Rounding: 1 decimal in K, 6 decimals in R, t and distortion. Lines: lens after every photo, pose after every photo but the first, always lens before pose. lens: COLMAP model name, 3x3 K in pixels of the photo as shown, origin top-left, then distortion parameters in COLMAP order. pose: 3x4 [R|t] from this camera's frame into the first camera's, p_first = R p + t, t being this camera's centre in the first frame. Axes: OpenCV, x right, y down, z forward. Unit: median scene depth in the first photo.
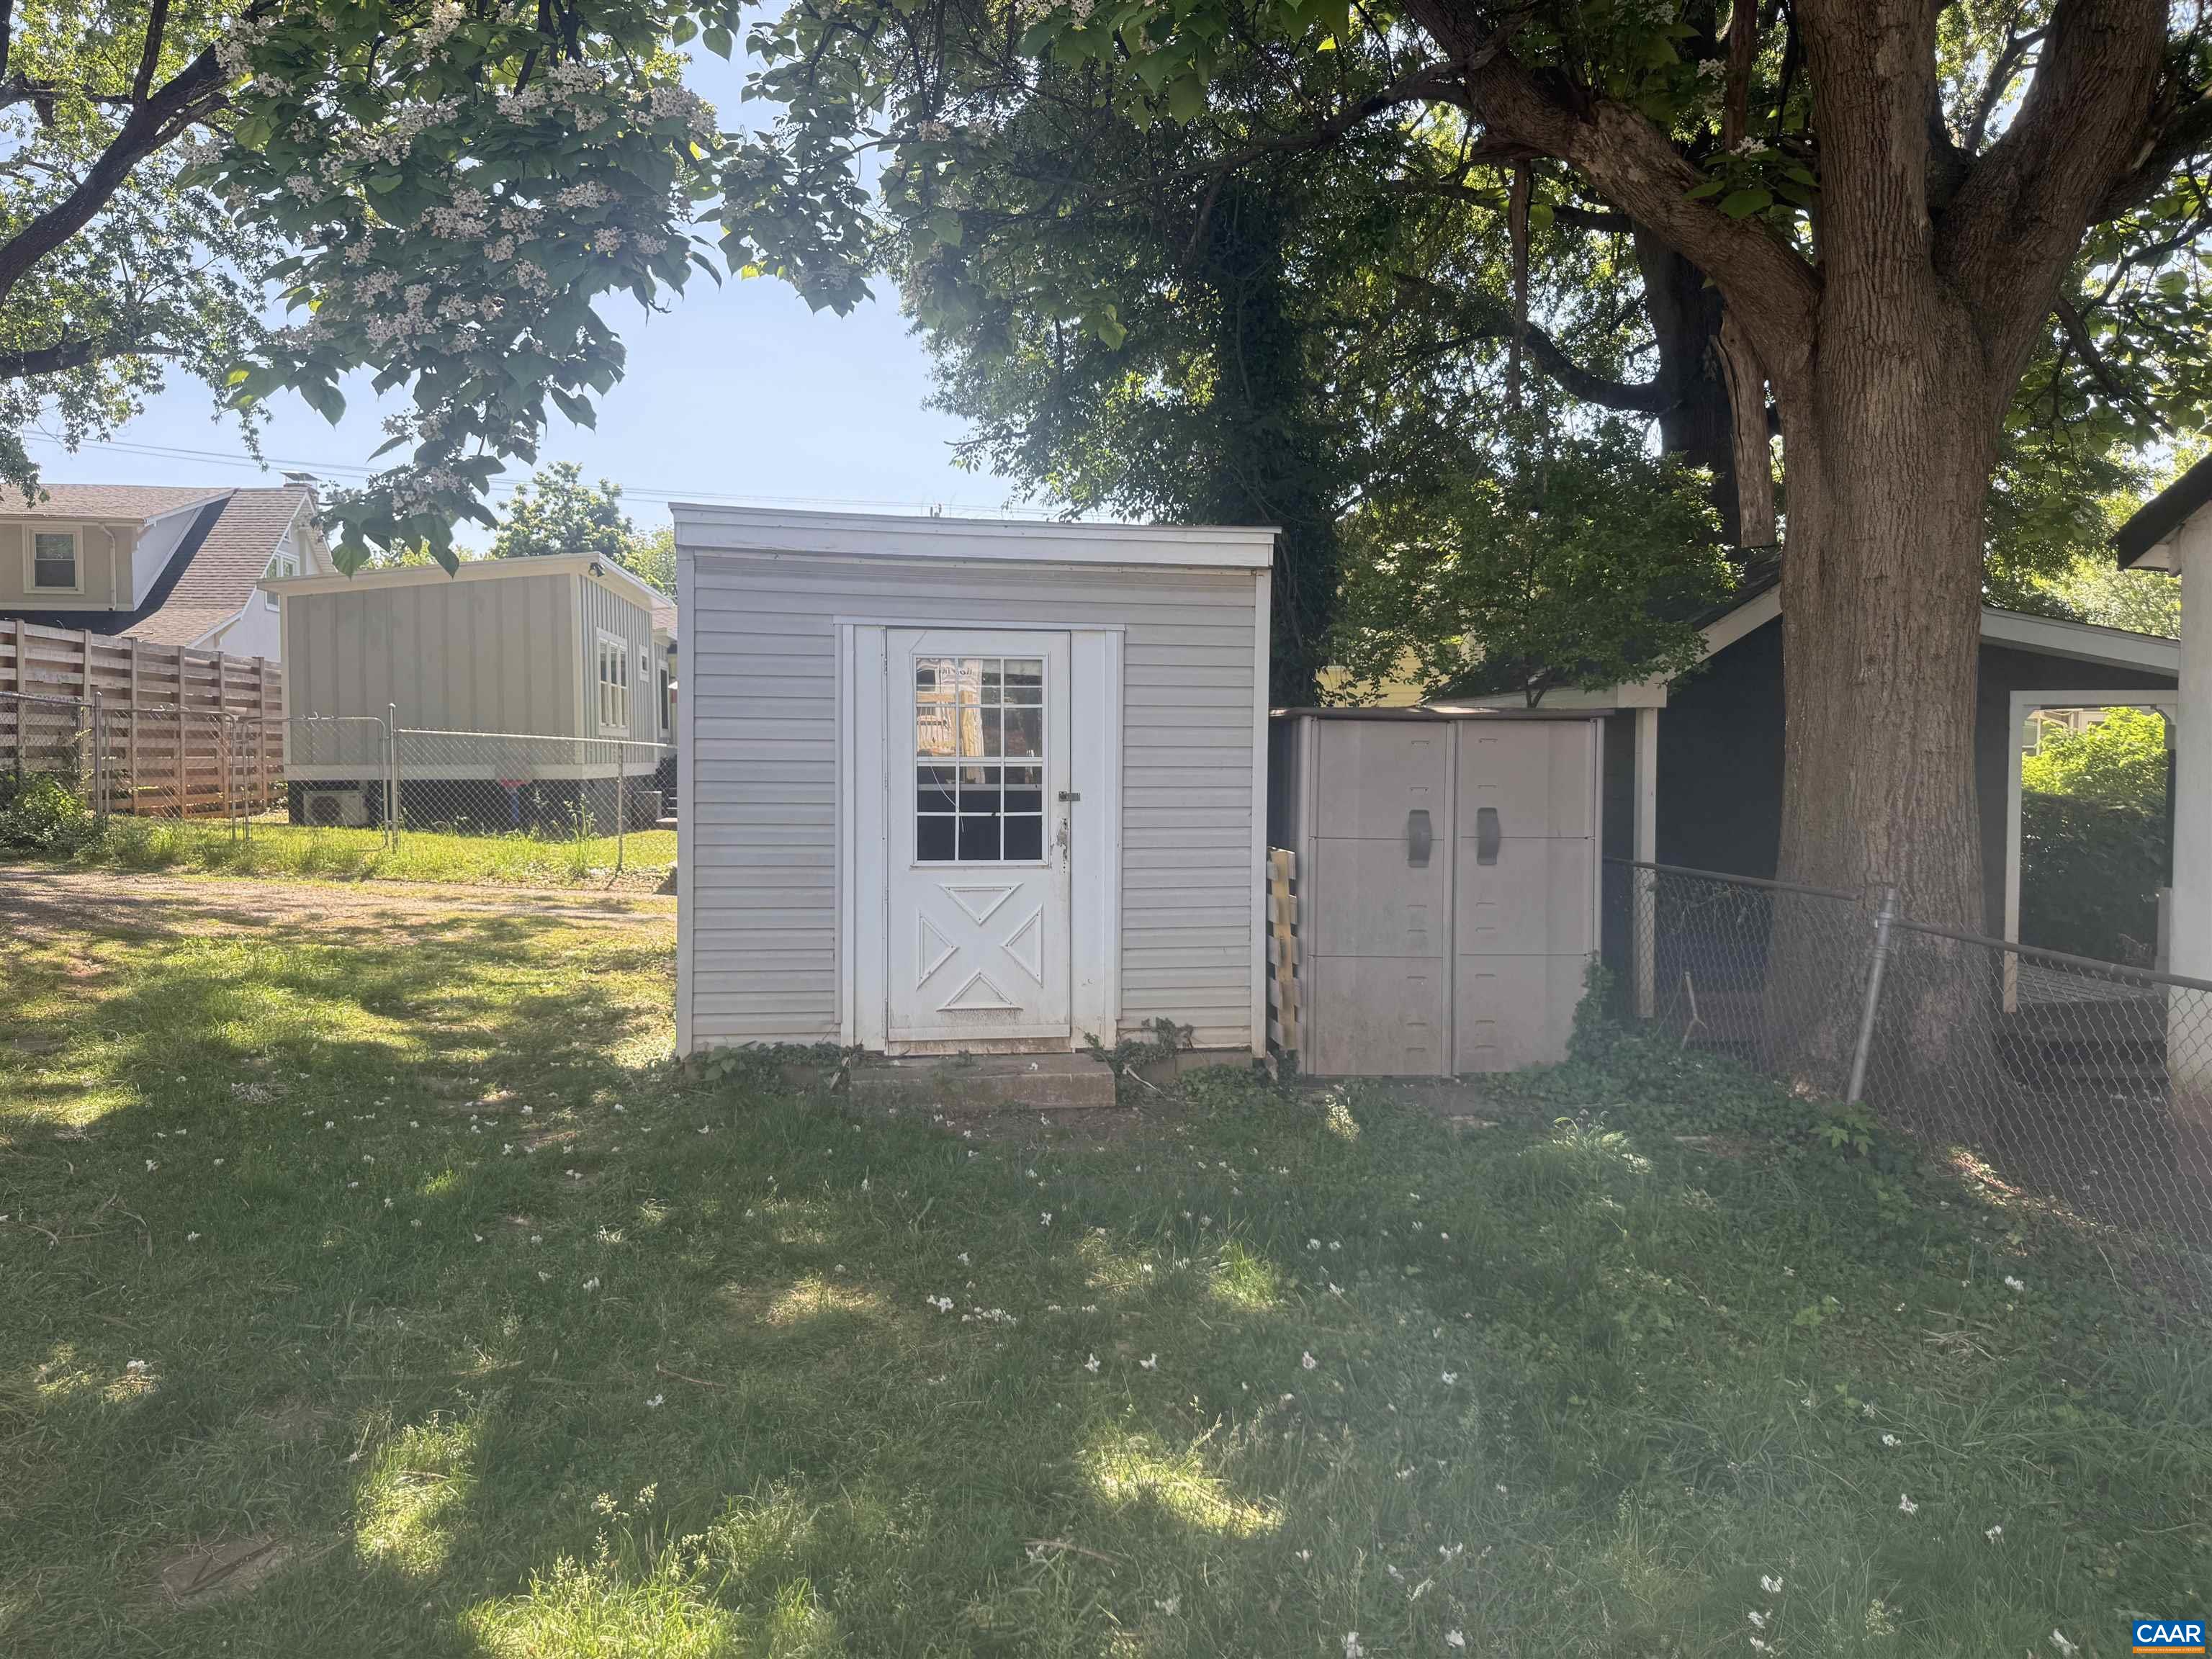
lens RADIAL K [[1570.4, 0, 1109.7], [0, 1570.4, 824.6], [0, 0, 1]] dist [0.004885, -0.001495]
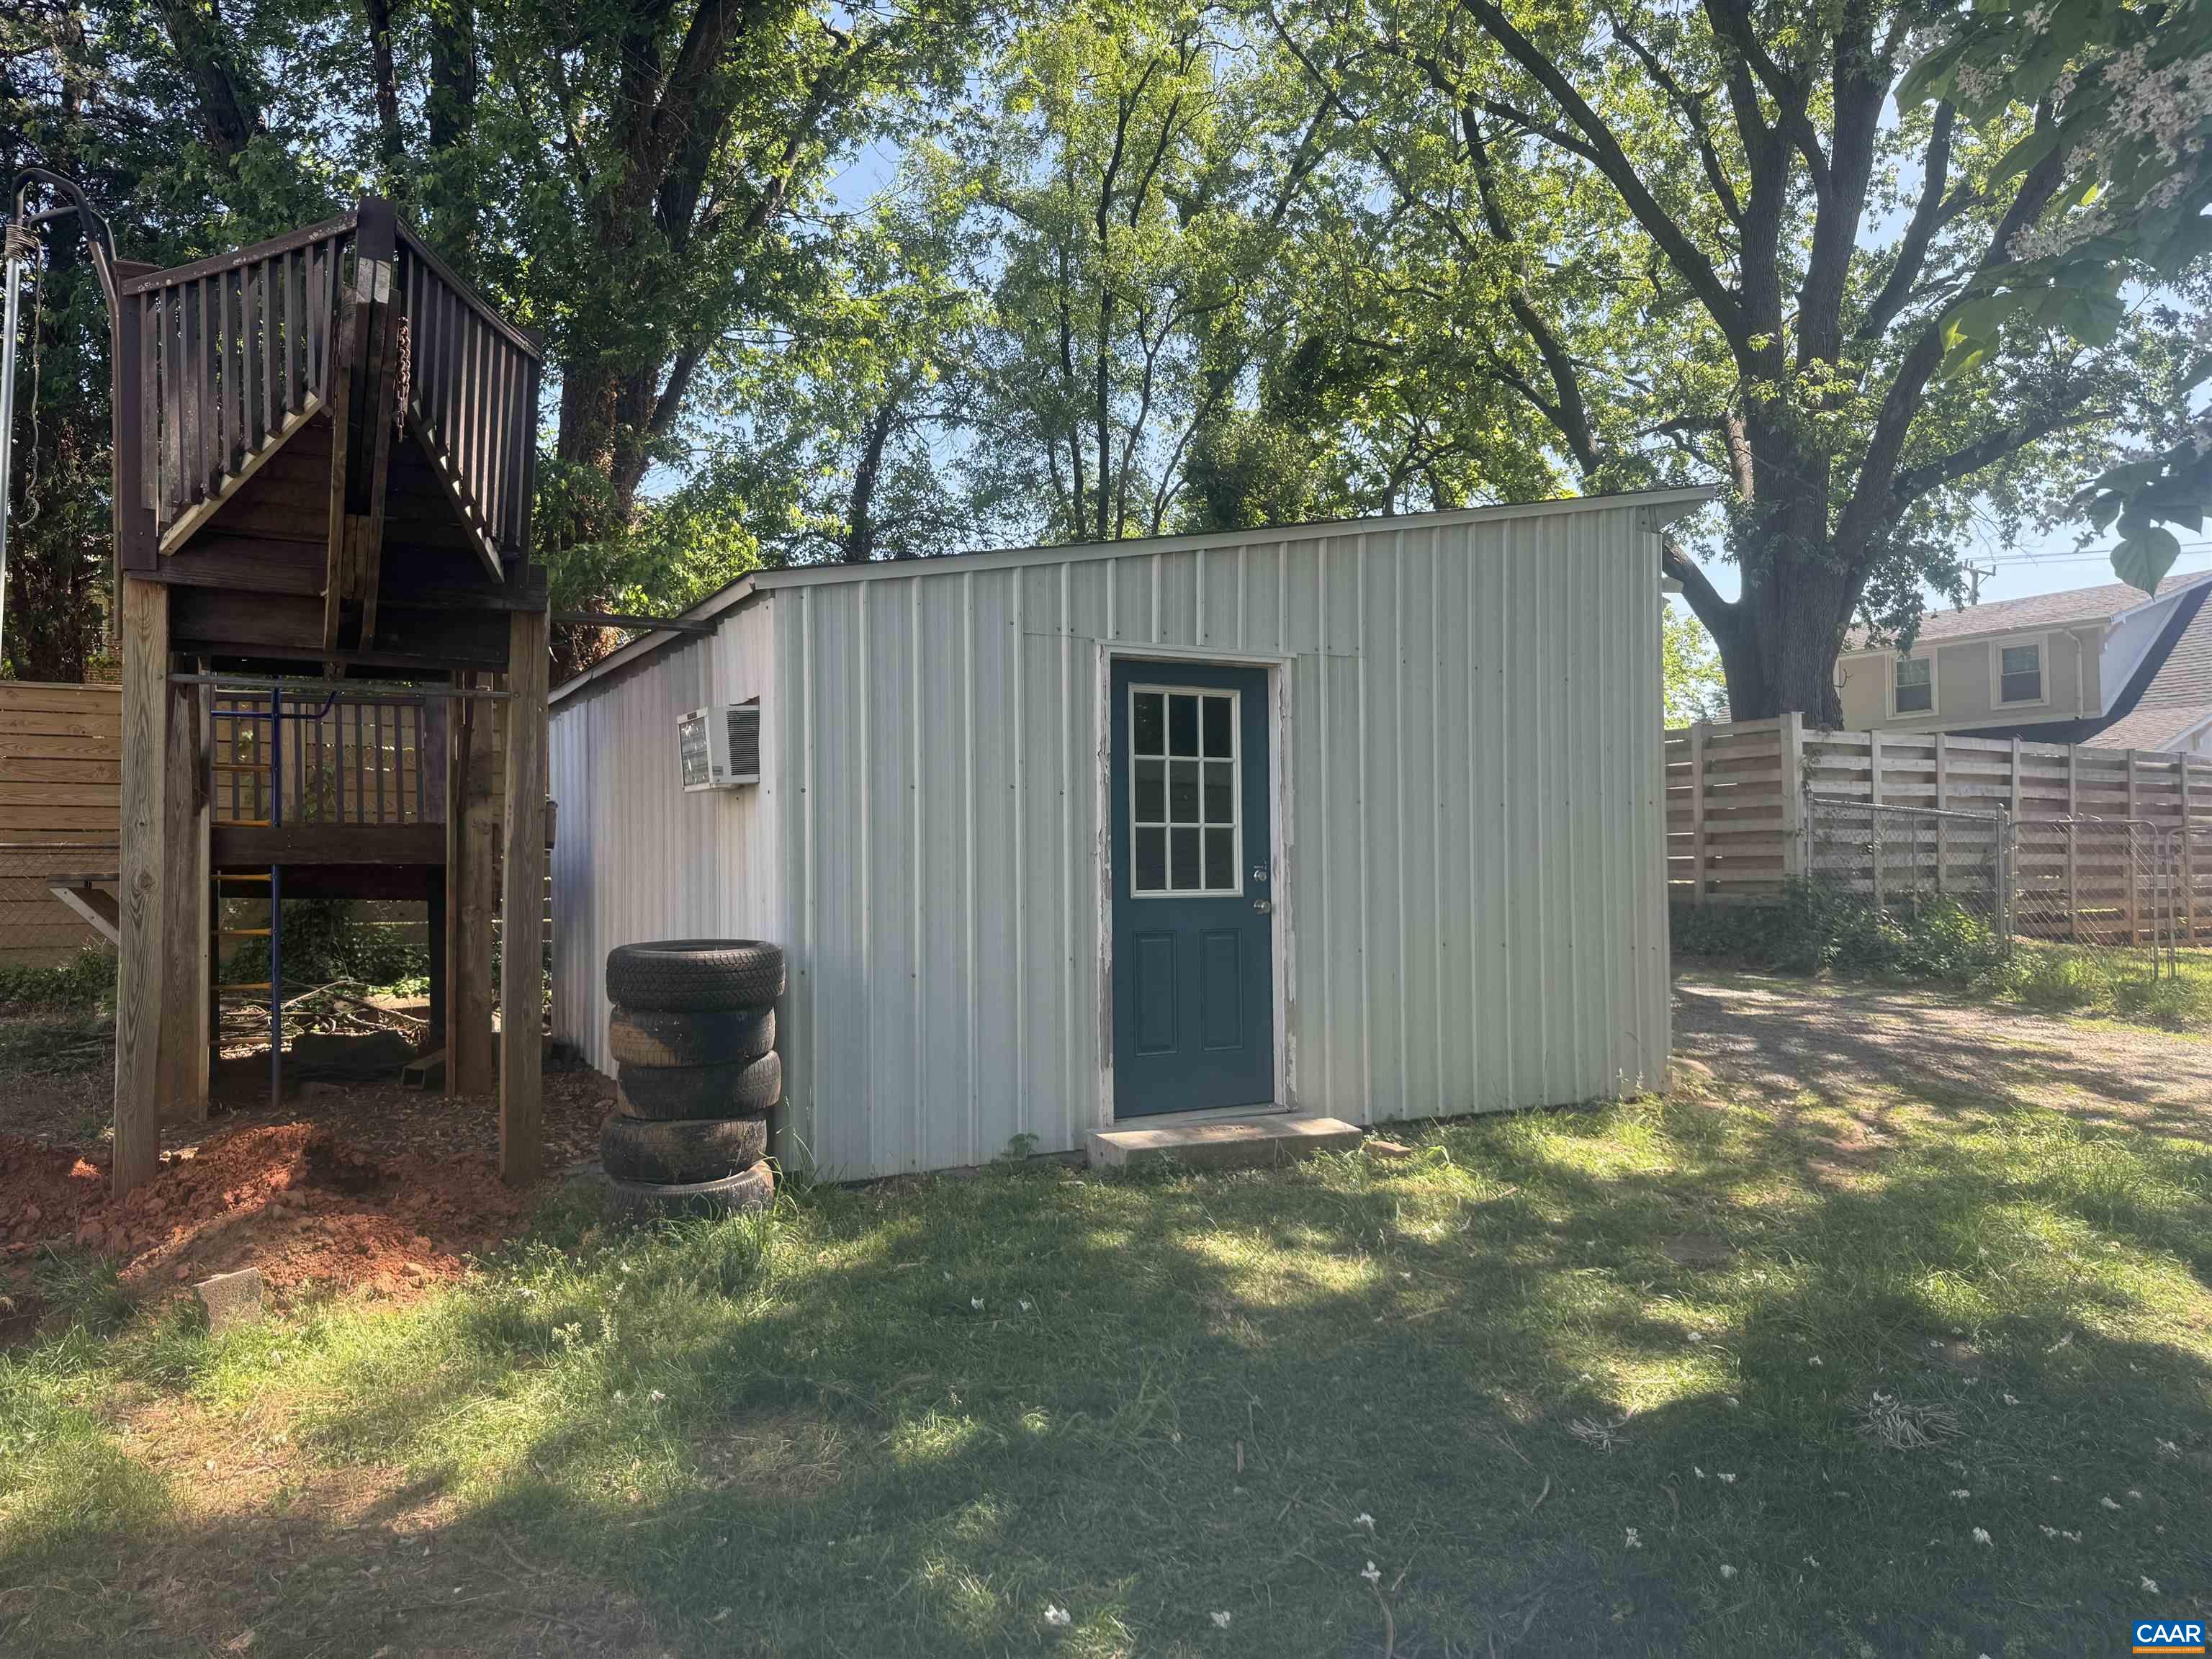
lens RADIAL K [[1570.4, 0, 1111.1], [0, 1570.4, 823.7], [0, 0, 1]] dist [0.004885, -0.001495]
pose [[0.411295, -0.036489, -0.910772, -0.032455], [-0.032795, 0.997959, -0.054792, -0.006166], [0.910912, 0.052405, 0.409259, 0.147079]]
